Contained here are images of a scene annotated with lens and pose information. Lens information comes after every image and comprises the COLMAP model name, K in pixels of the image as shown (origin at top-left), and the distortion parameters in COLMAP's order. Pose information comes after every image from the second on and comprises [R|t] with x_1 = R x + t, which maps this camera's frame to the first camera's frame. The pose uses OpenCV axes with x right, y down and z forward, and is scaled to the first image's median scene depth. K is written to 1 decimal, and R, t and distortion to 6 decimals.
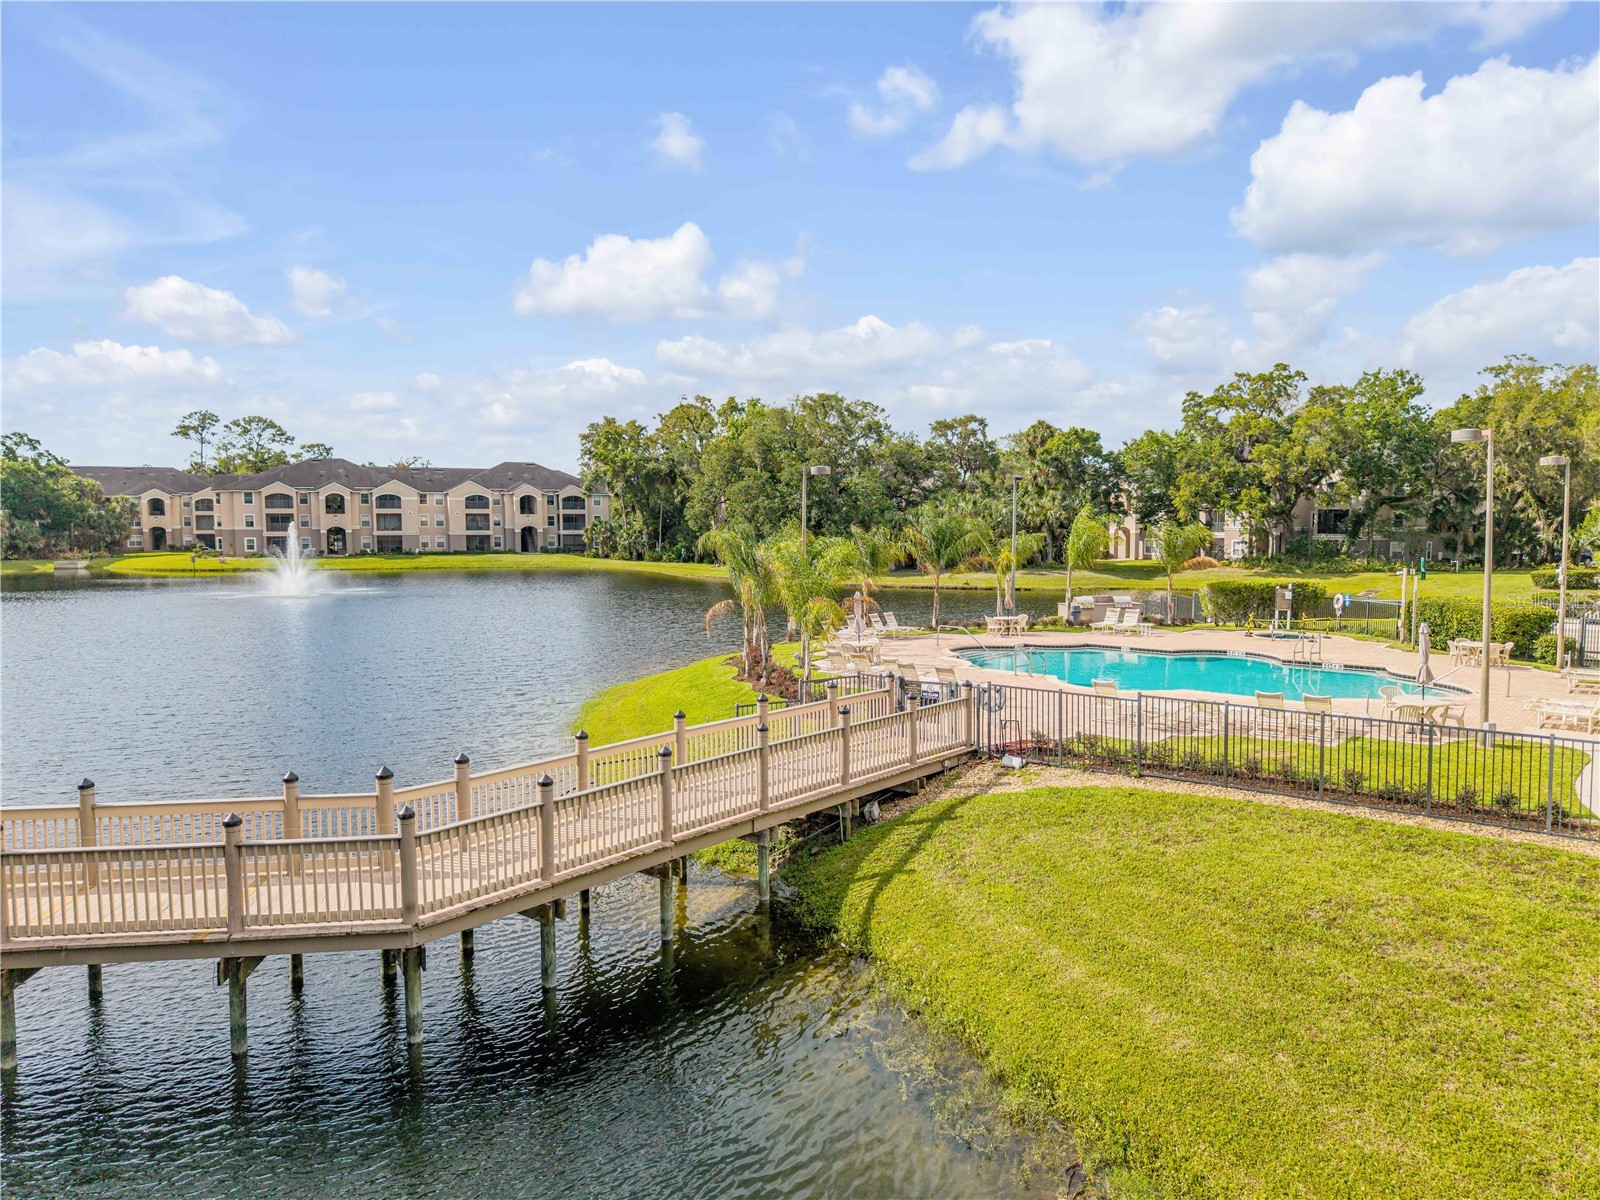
lens RADIAL K [[1082.3, 0, 801.6], [0, 1082.3, 602.4], [0, 0, 1]] dist [0.006993, 0.003662]
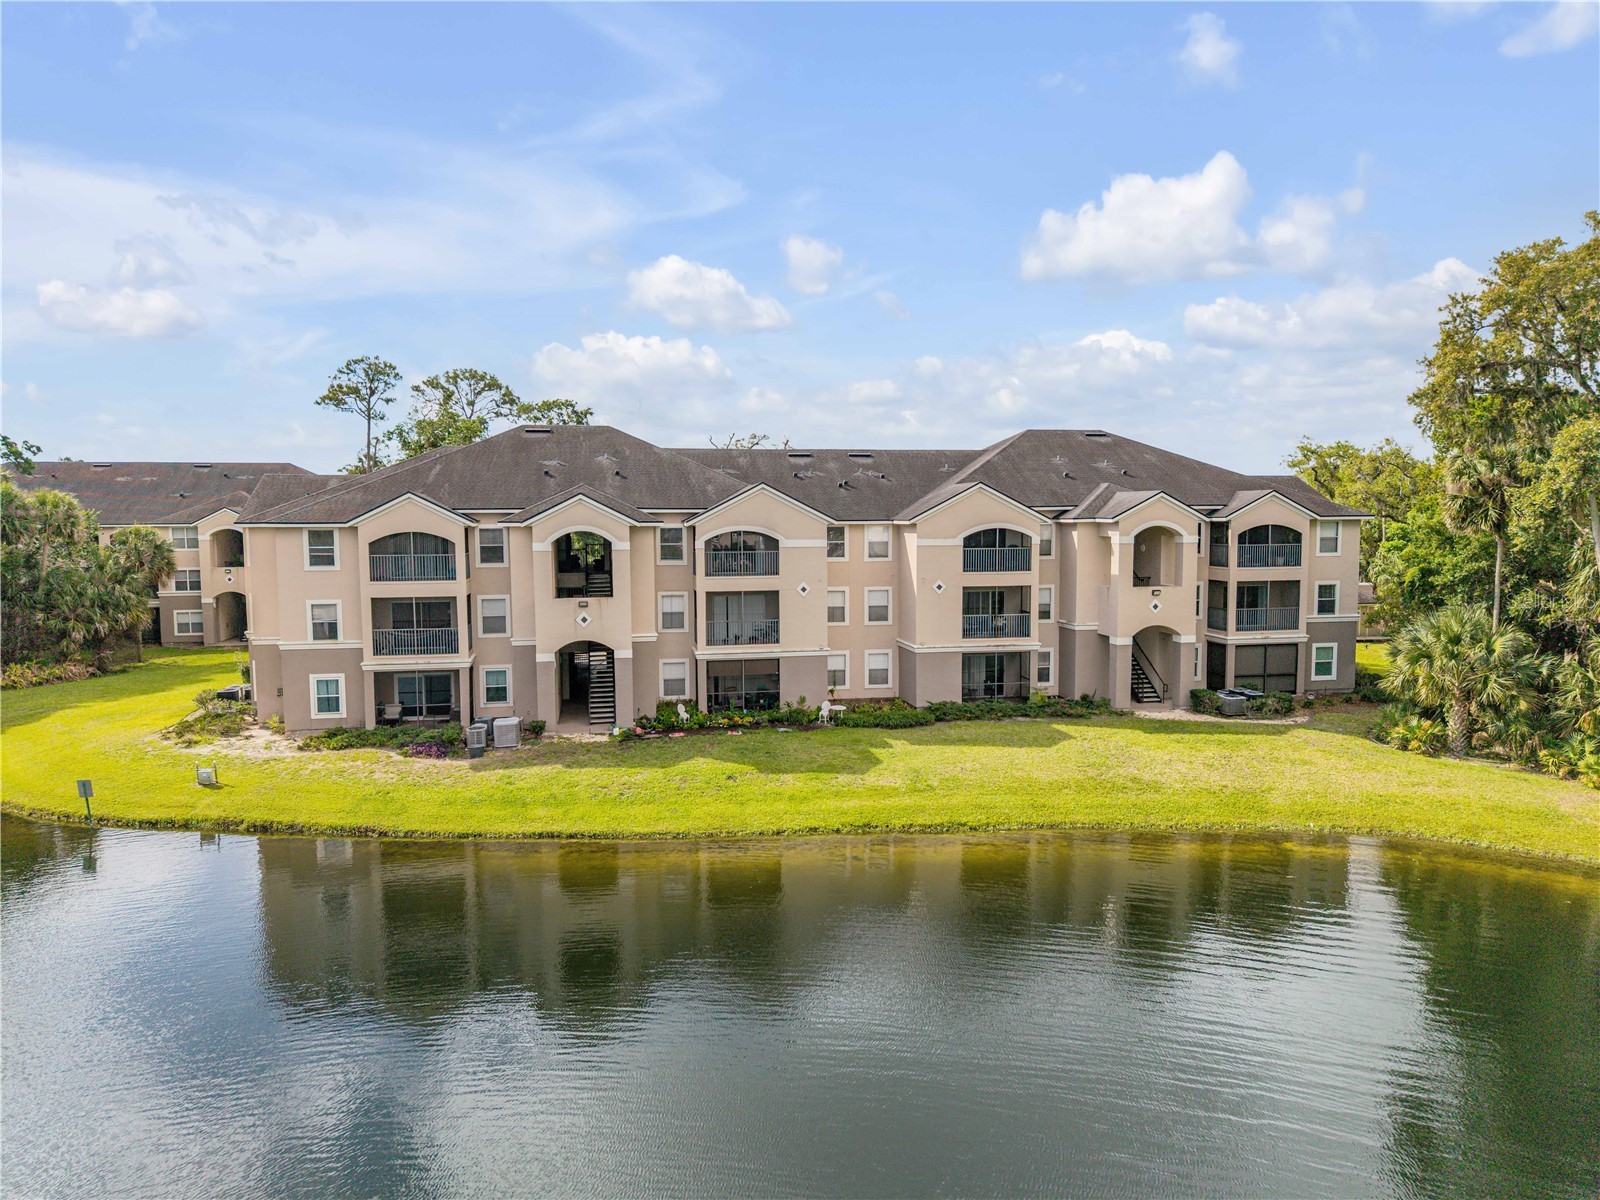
lens RADIAL K [[1074.5, 0, 802.2], [0, 1074.5, 609.0], [0, 0, 1]] dist [0.038217, -0.048007]
pose [[0.973460, 0.014591, -0.228393, -0.346823], [-0.012520, 0.999866, 0.010517, -0.095340], [0.228516, -0.007379, 0.973512, 0.830230]]
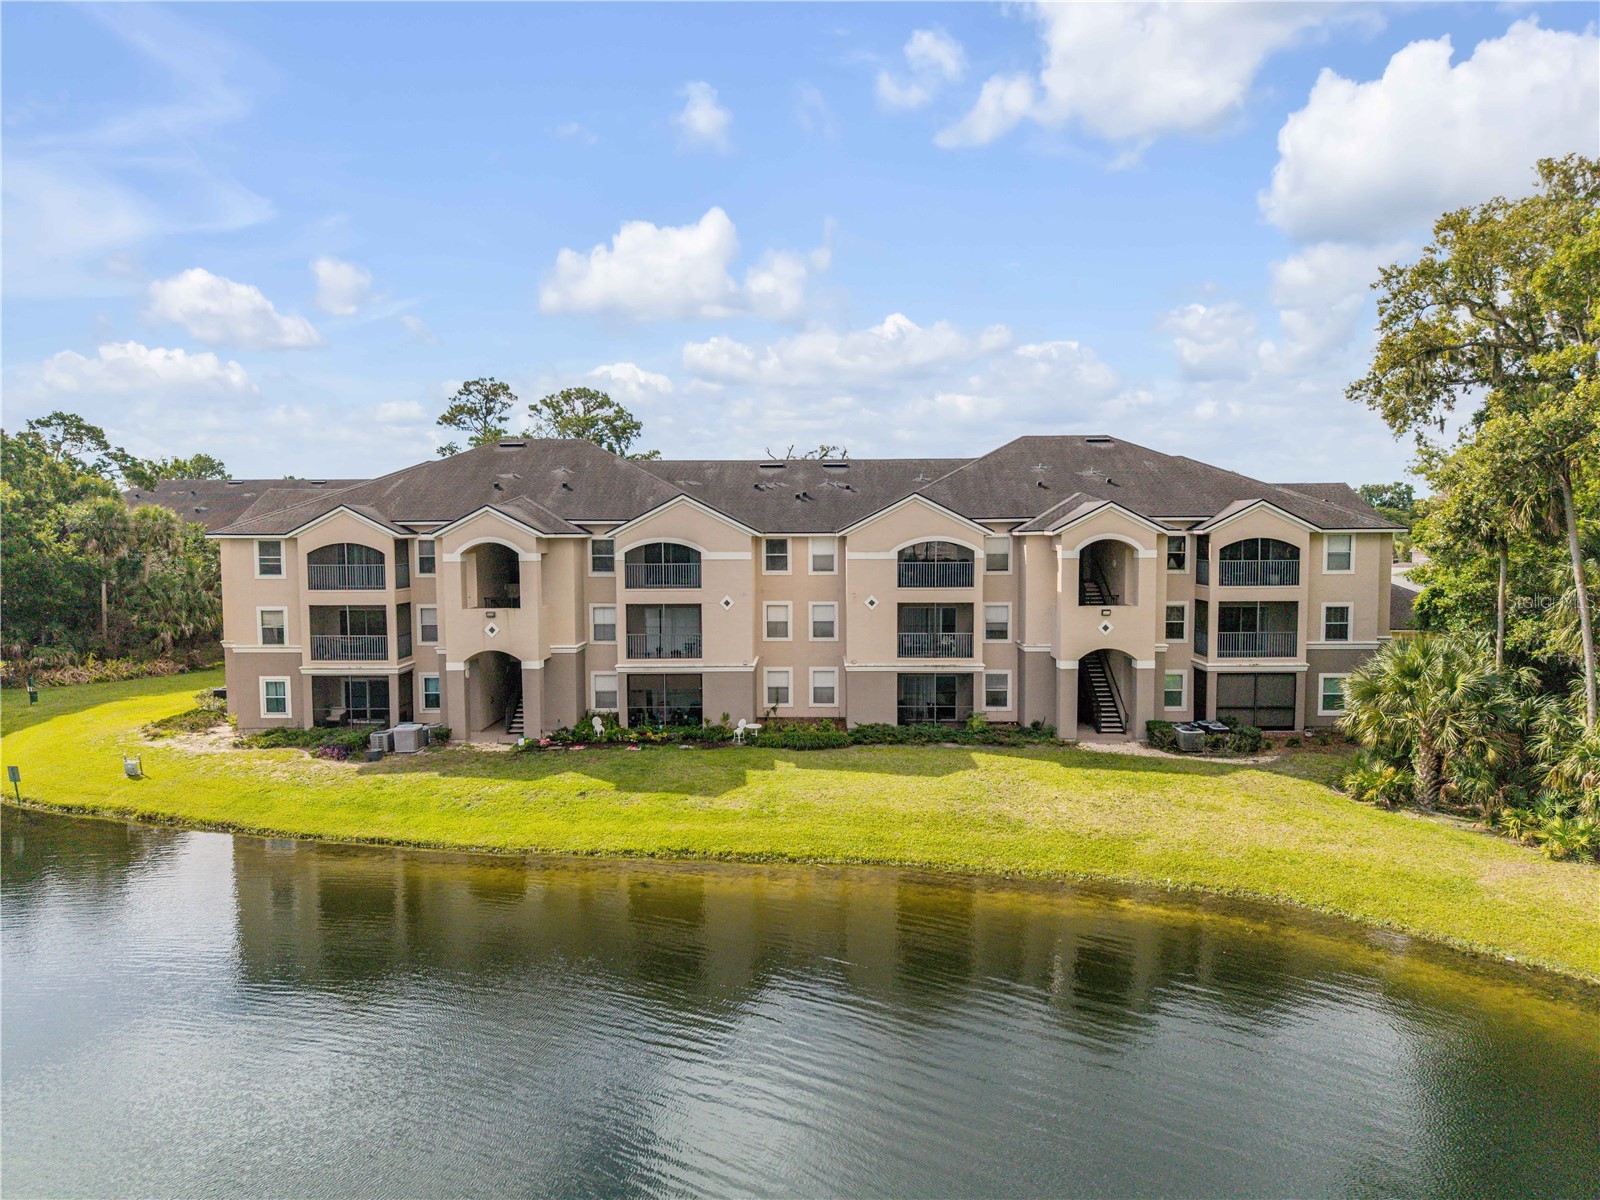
lens RADIAL K [[1074.5, 0, 802.2], [0, 1074.5, 609.0], [0, 0, 1]] dist [0.038217, -0.048007]
pose [[0.907890, 0.026854, -0.418348, -0.255460], [-0.028201, 0.999598, 0.002963, -0.098126], [0.418260, 0.009107, 0.908282, 0.874443]]
